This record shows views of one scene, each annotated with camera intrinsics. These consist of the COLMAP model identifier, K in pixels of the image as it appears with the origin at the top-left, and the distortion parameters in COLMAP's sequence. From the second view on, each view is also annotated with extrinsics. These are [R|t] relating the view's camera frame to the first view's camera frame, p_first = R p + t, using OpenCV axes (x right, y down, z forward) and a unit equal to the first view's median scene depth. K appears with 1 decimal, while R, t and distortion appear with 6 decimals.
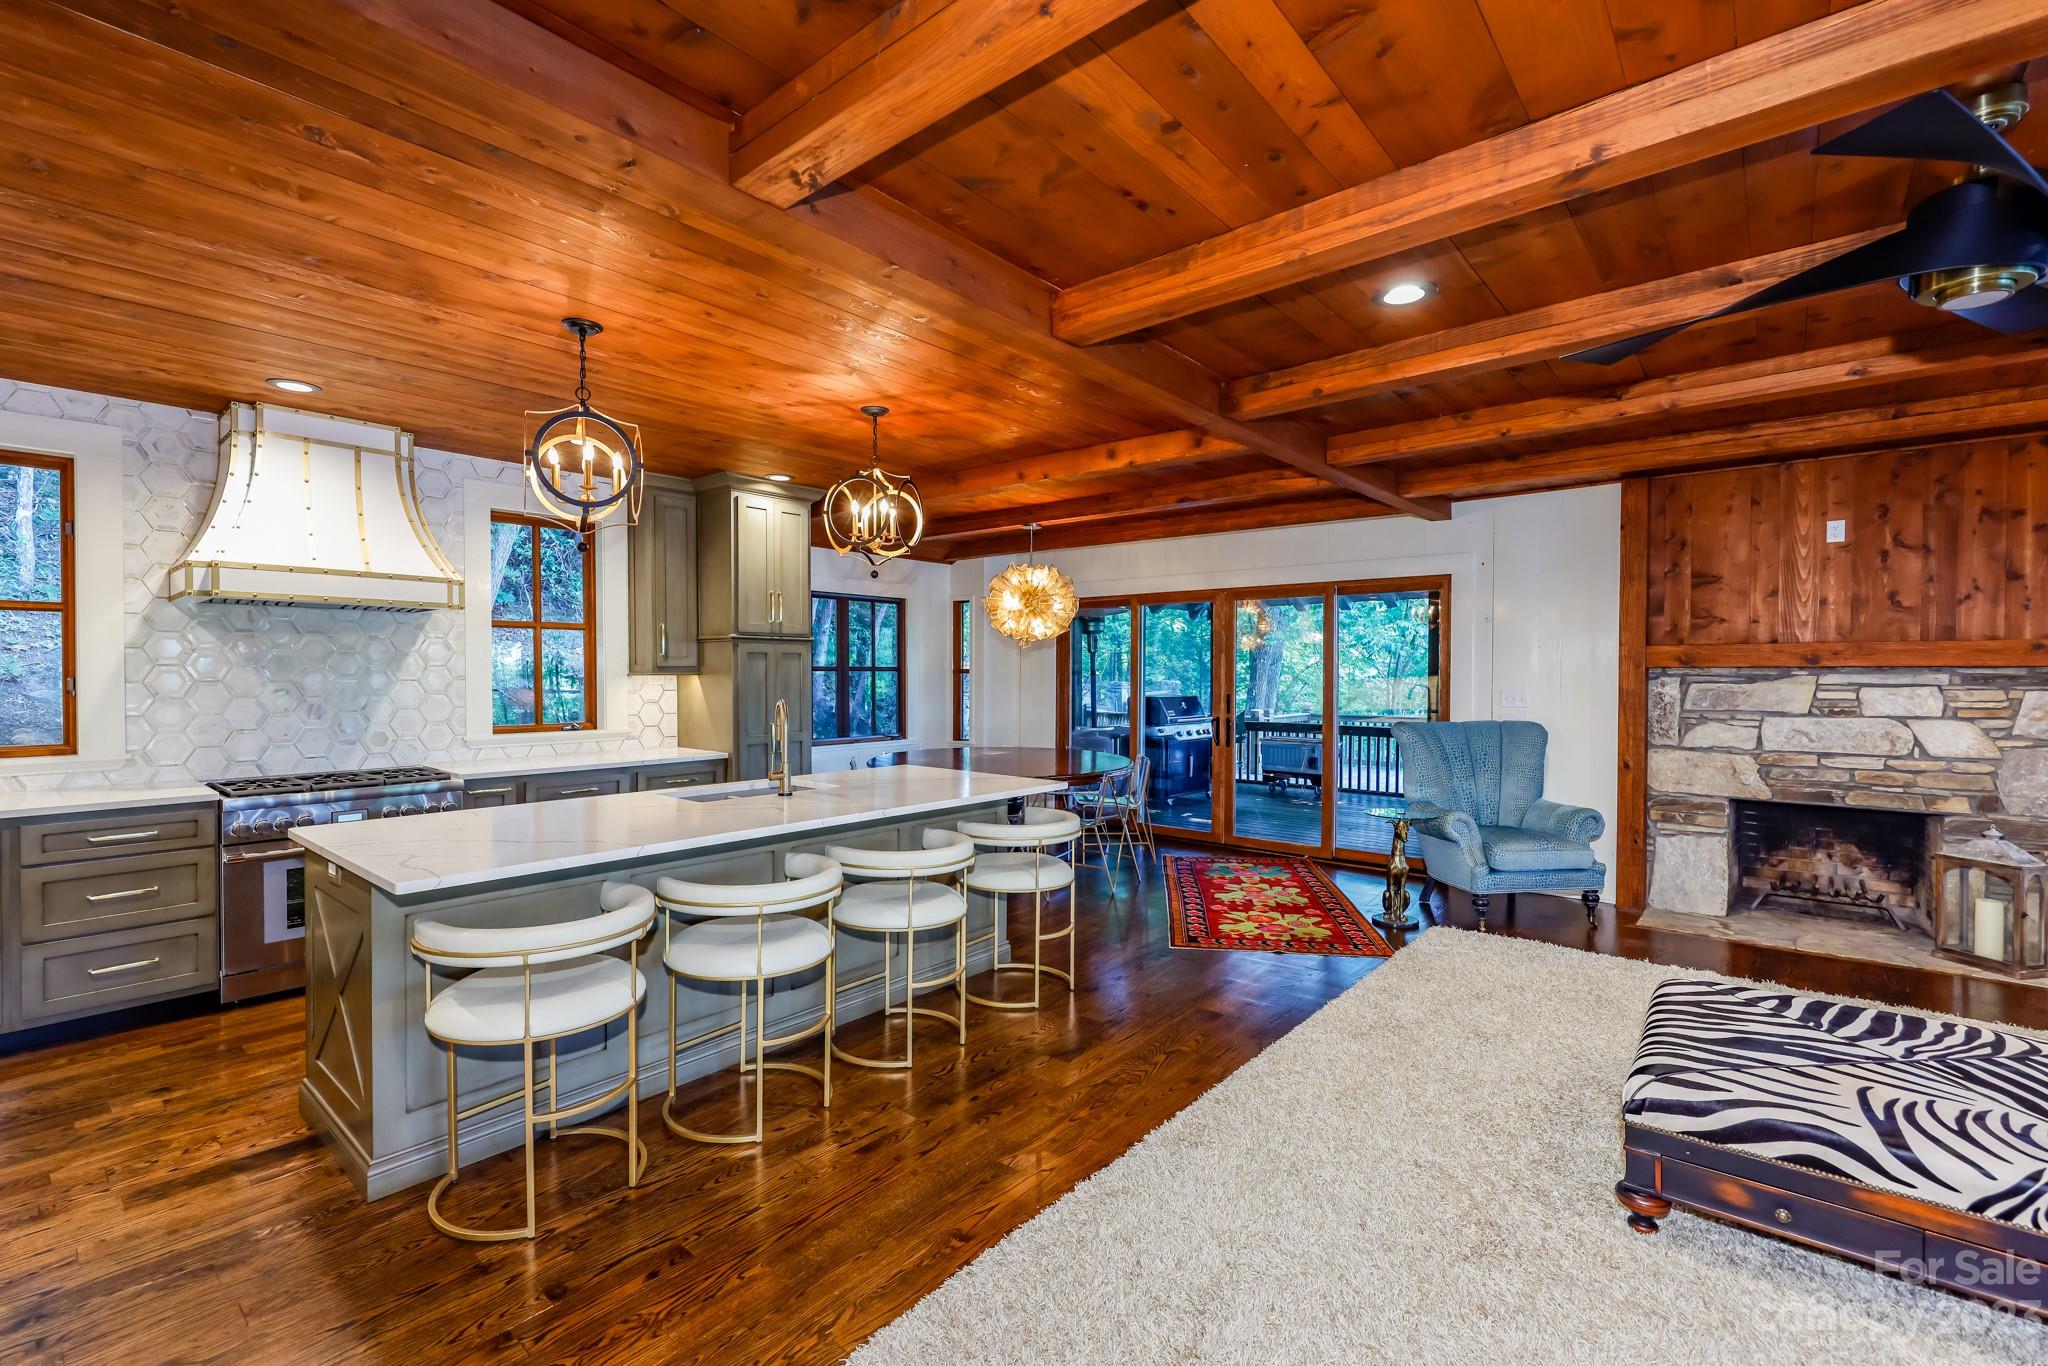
lens RADIAL K [[901.1, 0, 1024.0], [0, 901.1, 683.0], [0, 0, 1]] dist [-0.001470, -0.000076]
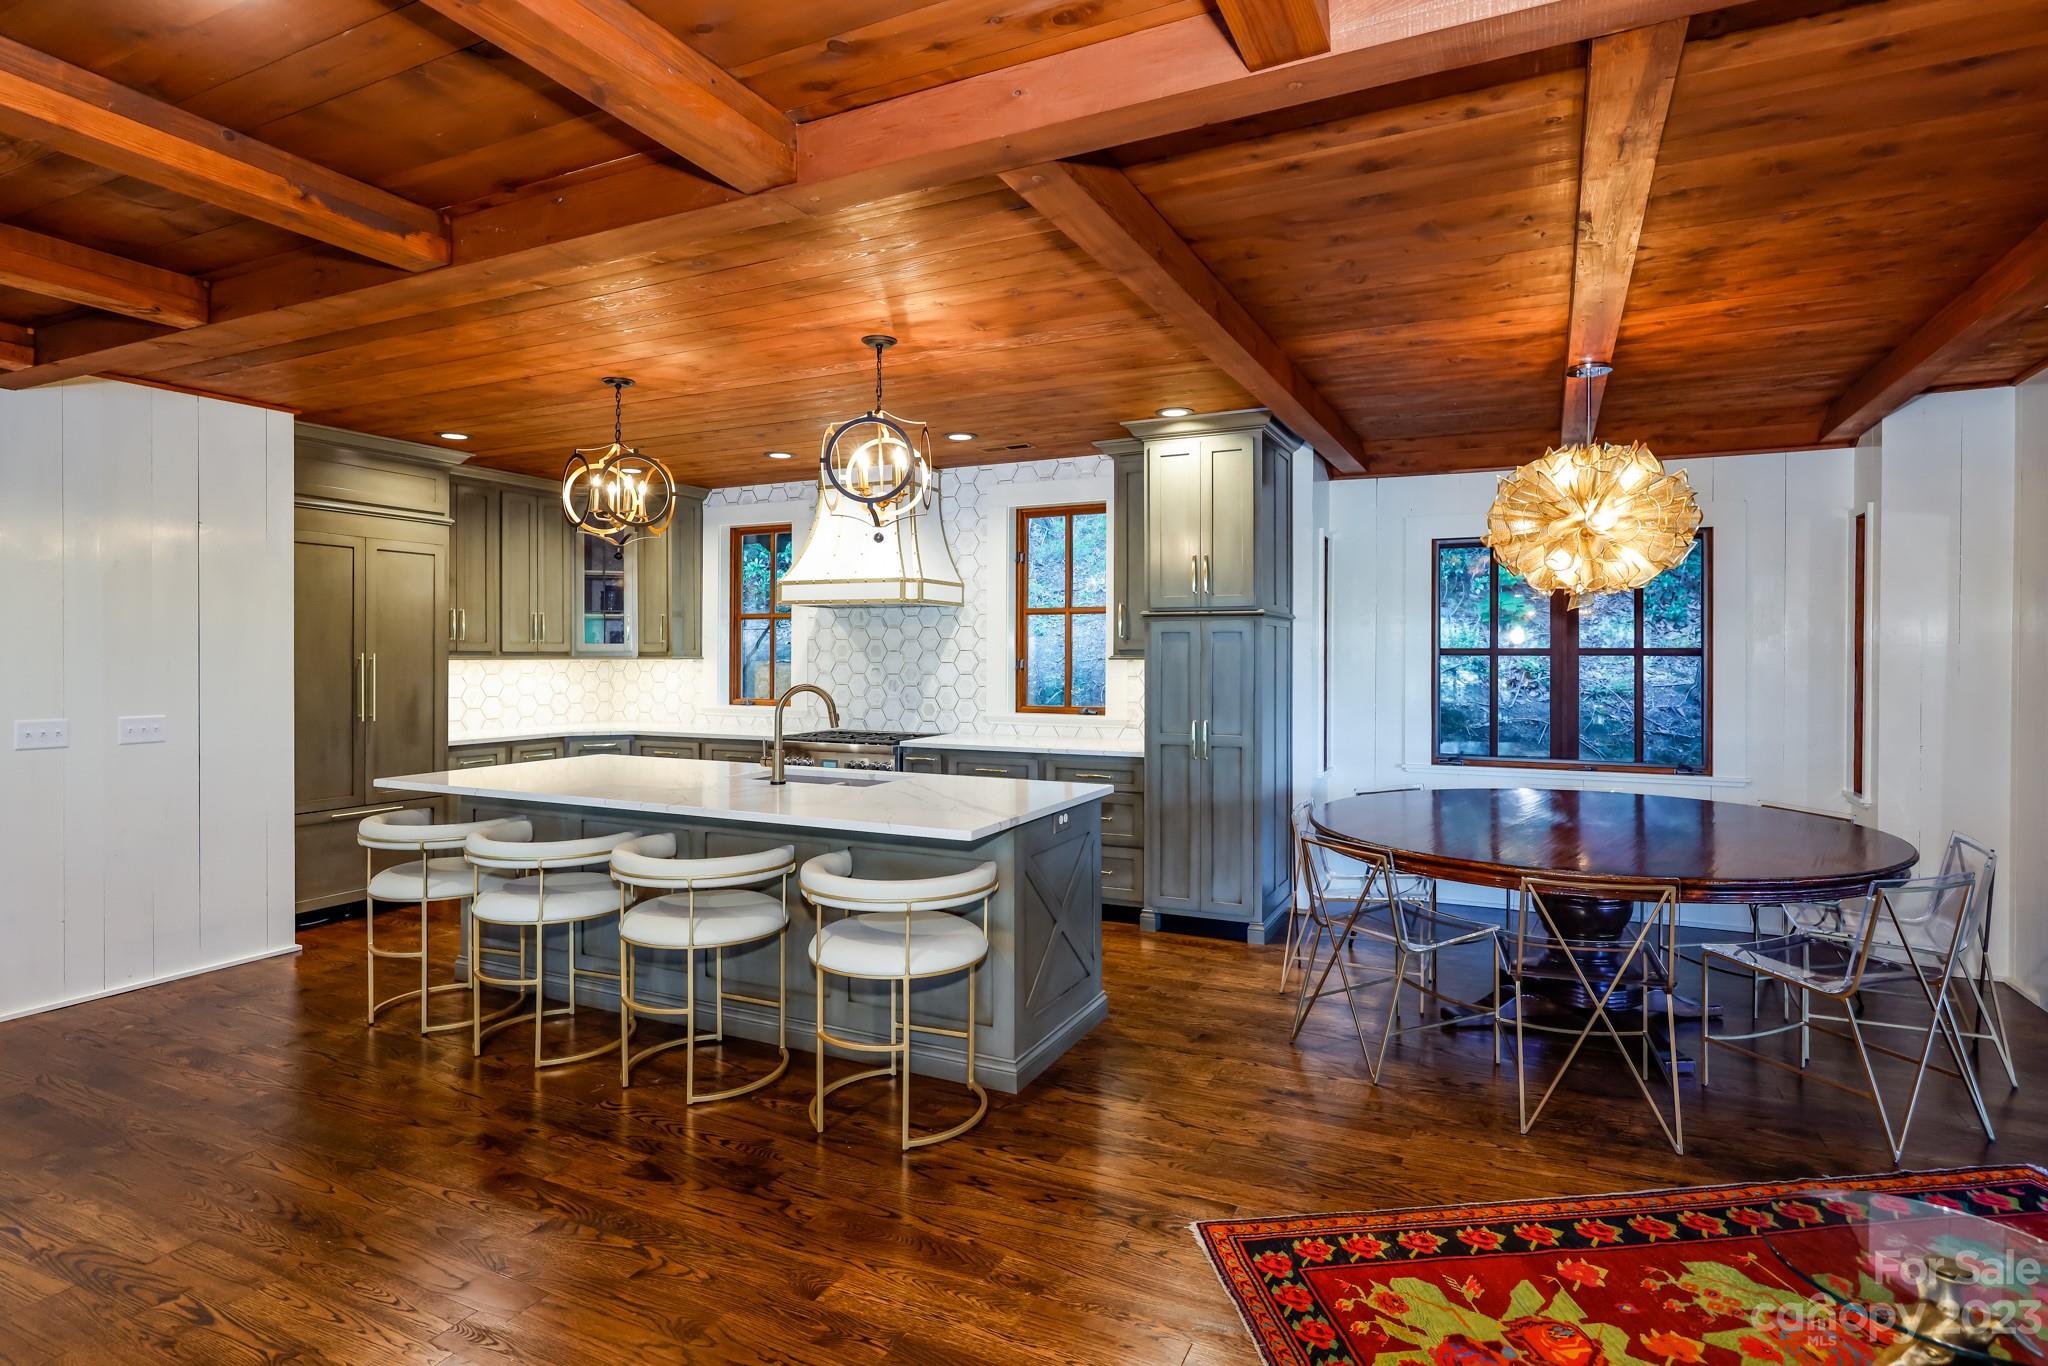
lens RADIAL K [[1002.0, 0, 1030.9], [0, 1002.0, 657.6], [0, 0, 1]] dist [-0.000219, -0.000129]
pose [[0.259378, 0.002060, -0.965774, 0.639143], [-0.010411, 0.999946, -0.000663, -0.010378], [0.965720, 0.010226, 0.259385, 0.744982]]
